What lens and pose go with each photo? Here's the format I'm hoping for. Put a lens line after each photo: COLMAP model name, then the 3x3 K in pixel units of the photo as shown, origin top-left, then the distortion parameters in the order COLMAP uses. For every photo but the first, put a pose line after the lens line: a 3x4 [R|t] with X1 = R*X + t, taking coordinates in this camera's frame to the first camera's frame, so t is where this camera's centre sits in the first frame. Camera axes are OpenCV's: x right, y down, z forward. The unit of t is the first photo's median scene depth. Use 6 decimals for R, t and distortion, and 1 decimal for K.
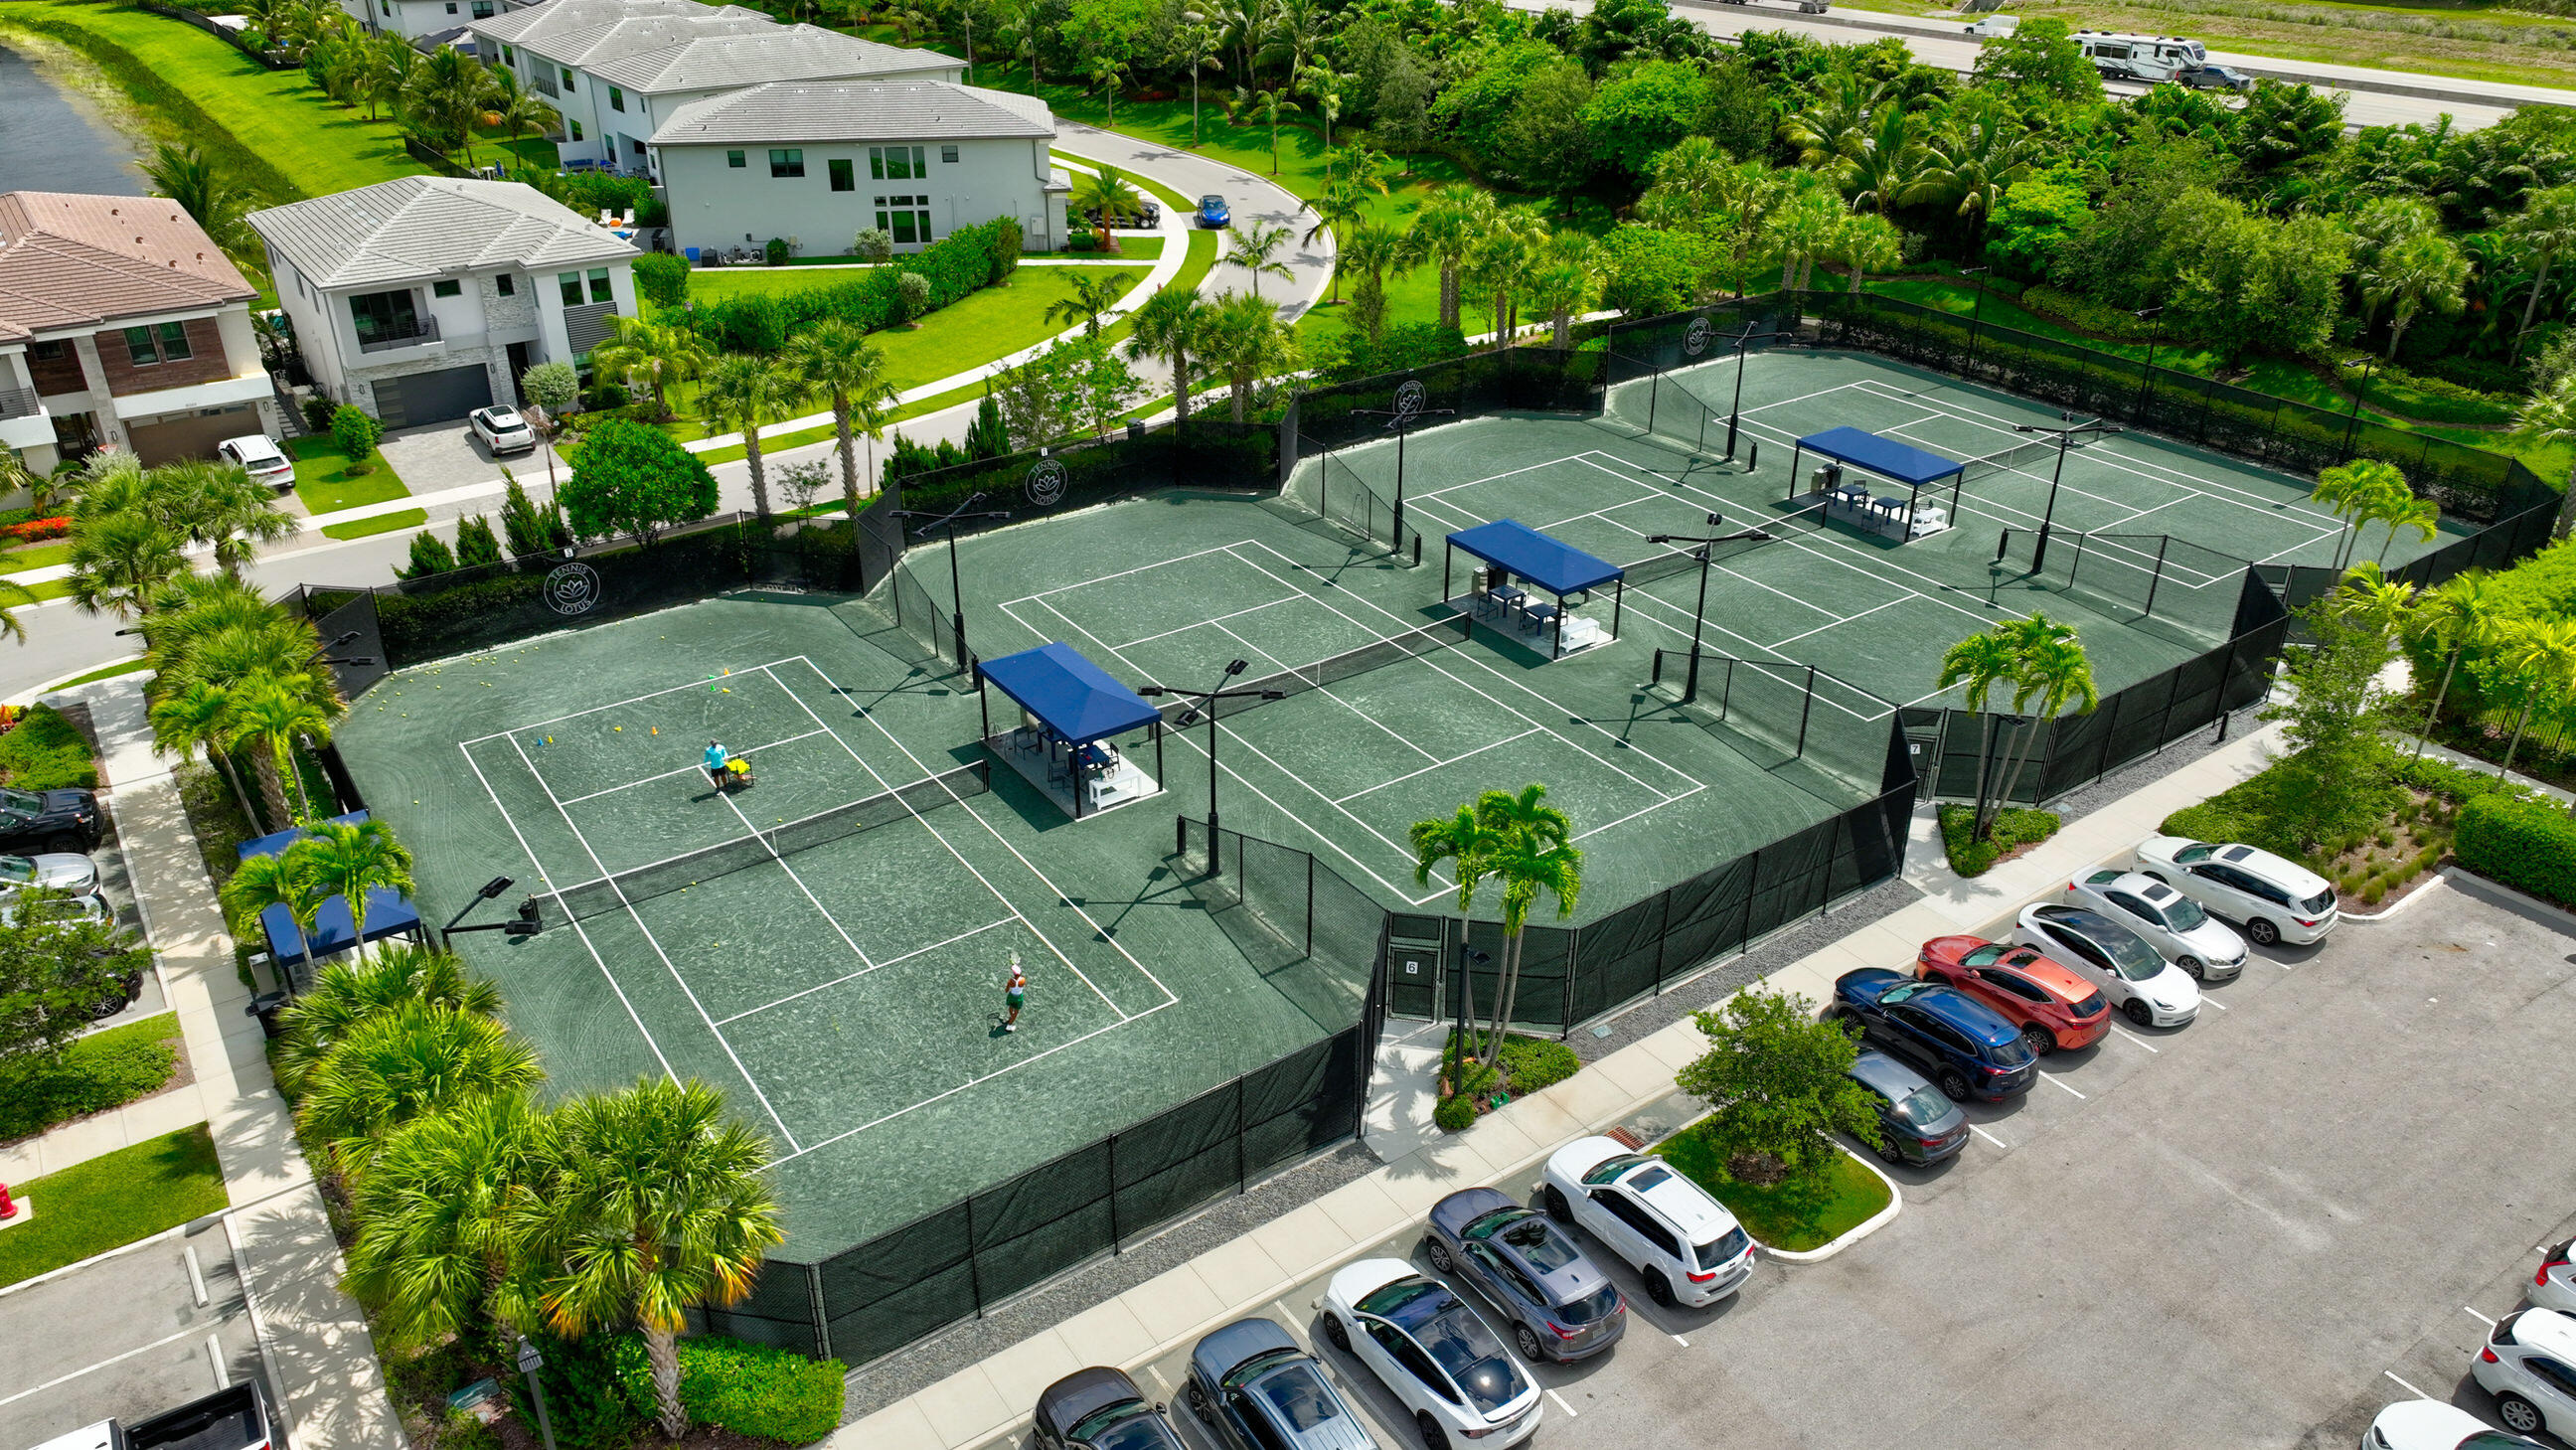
lens RADIAL K [[1822.6, 0, 1286.6], [0, 1822.6, 730.1], [0, 0, 1]] dist [-0.000734, 0.012129]
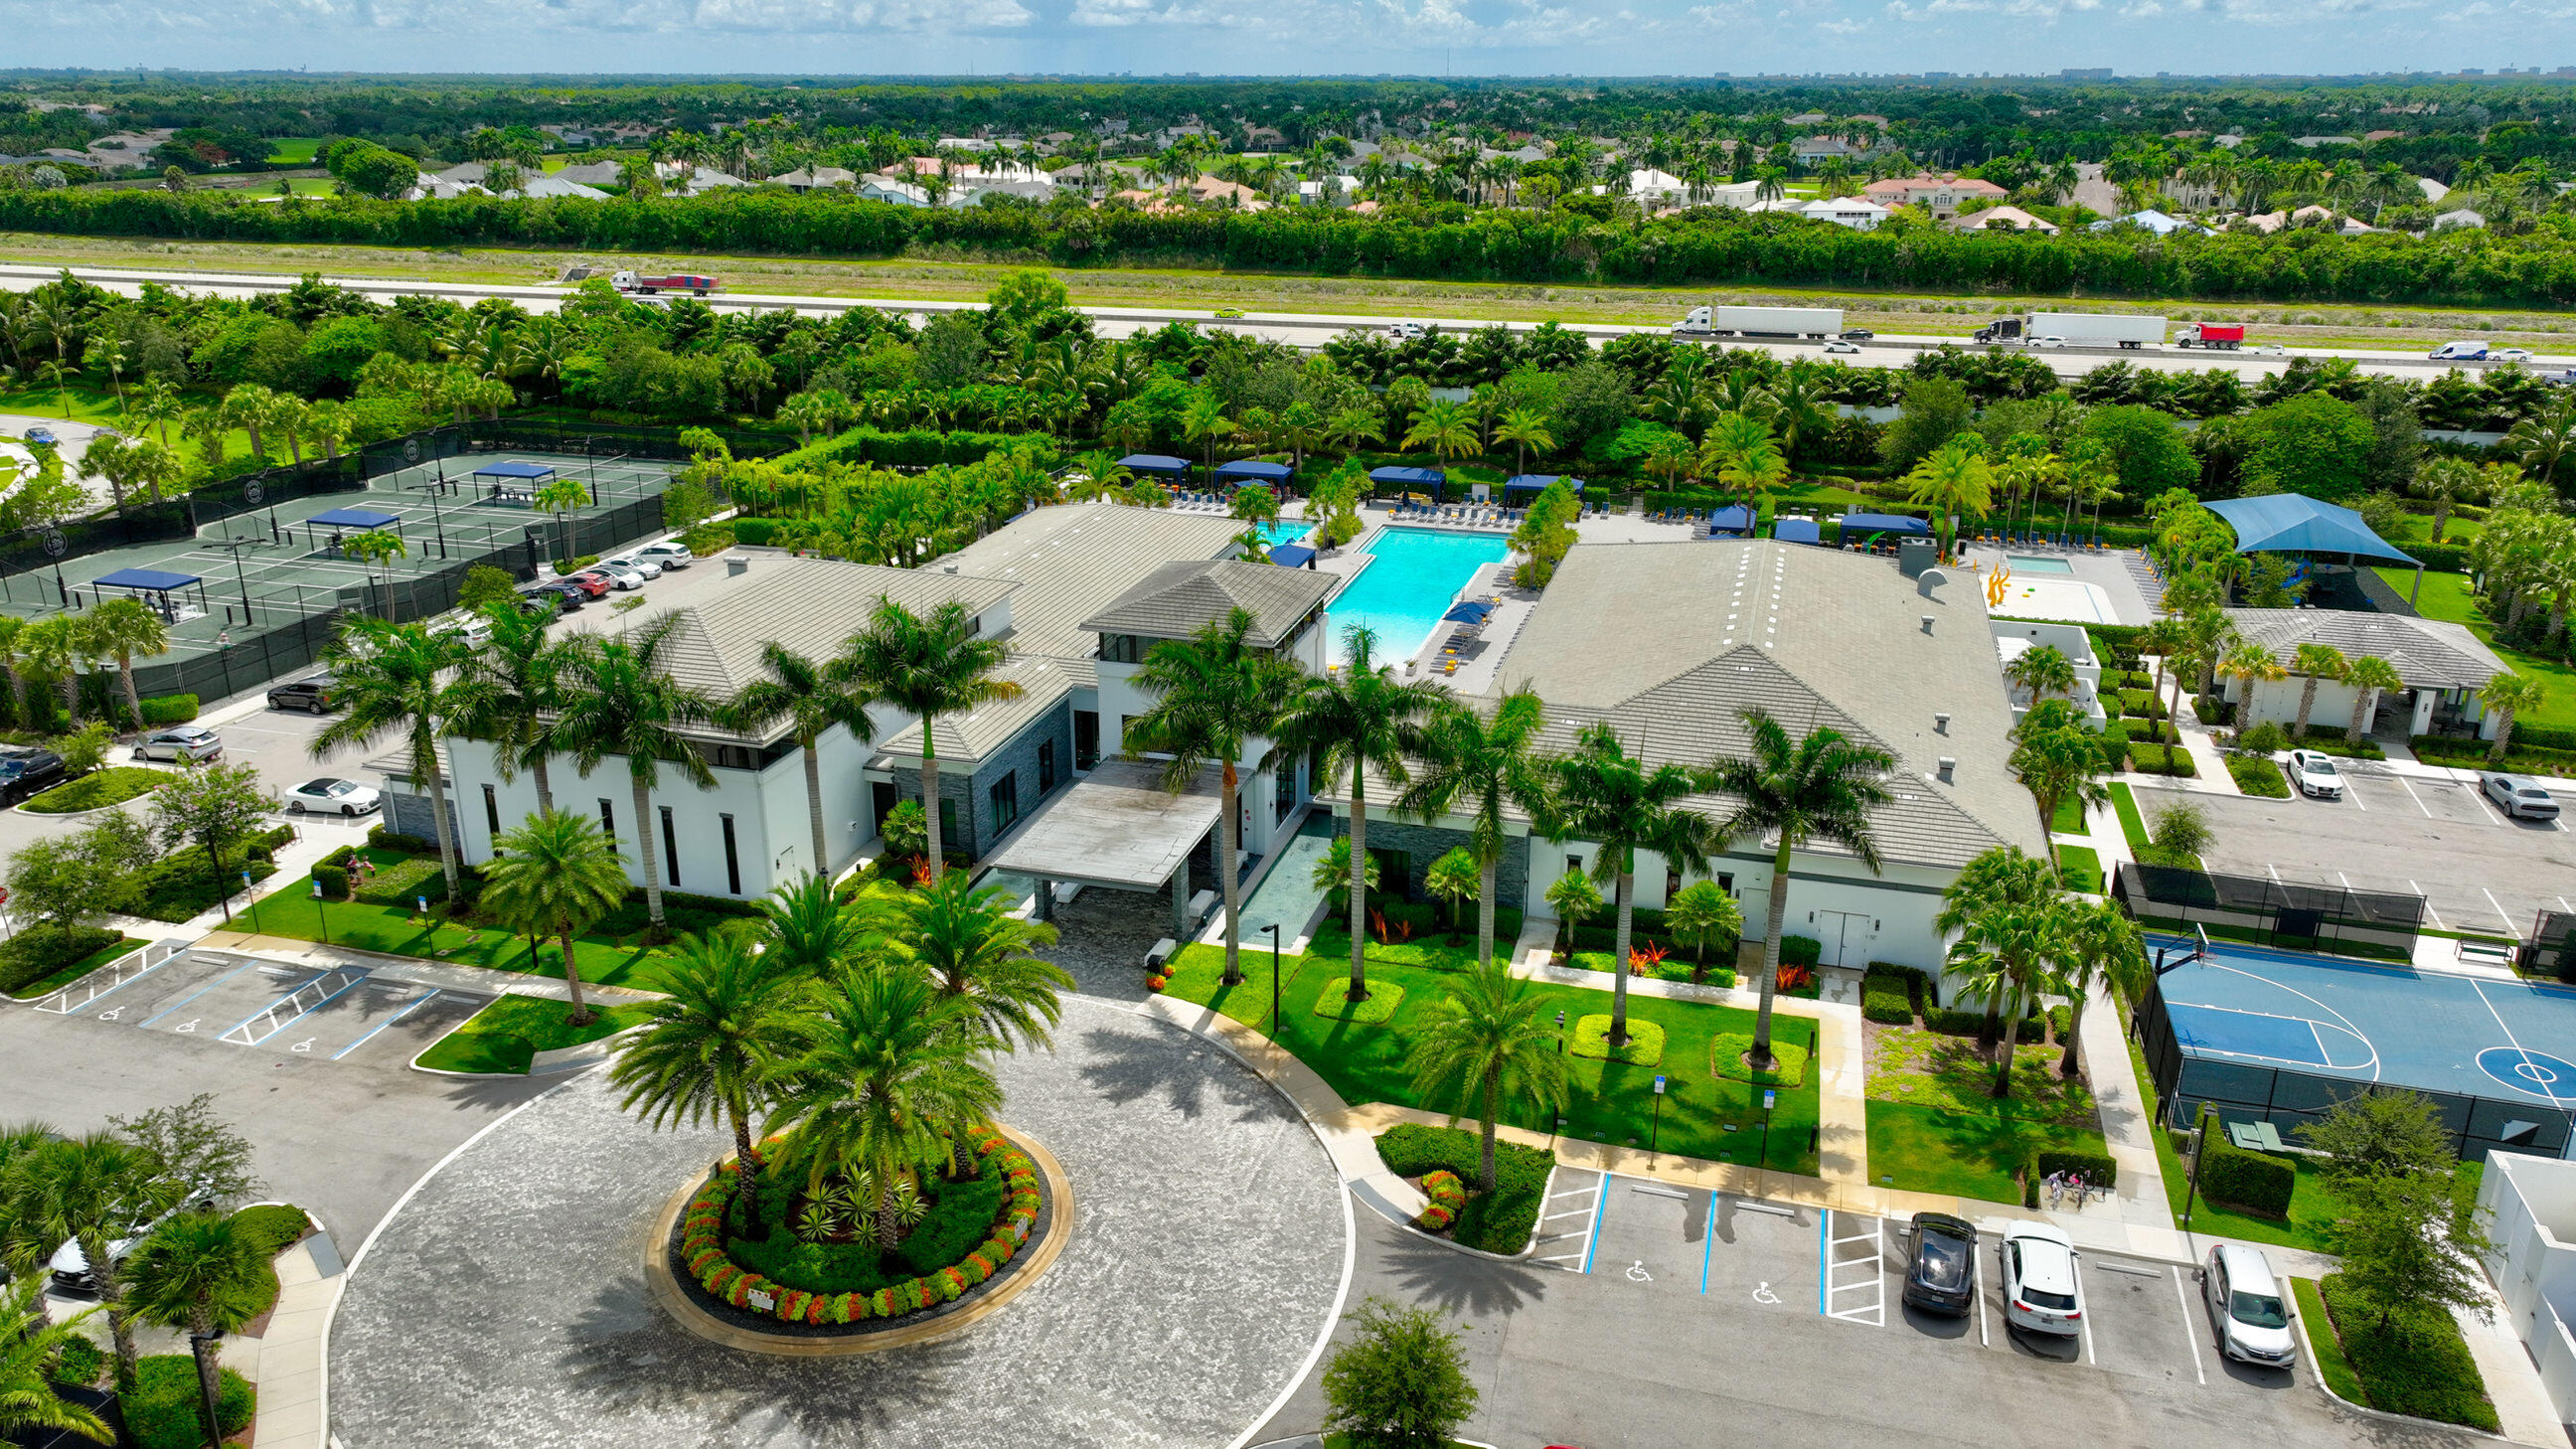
lens RADIAL K [[1822.6, 0, 1292.0], [0, 1822.6, 724.6], [0, 0, 1]] dist [-0.000734, 0.012129]
pose [[0.779338, -0.211400, 0.589866, -0.215109], [0.292404, 0.955284, -0.043966, 0.369184], [-0.554195, 0.206744, 0.806303, -0.873448]]
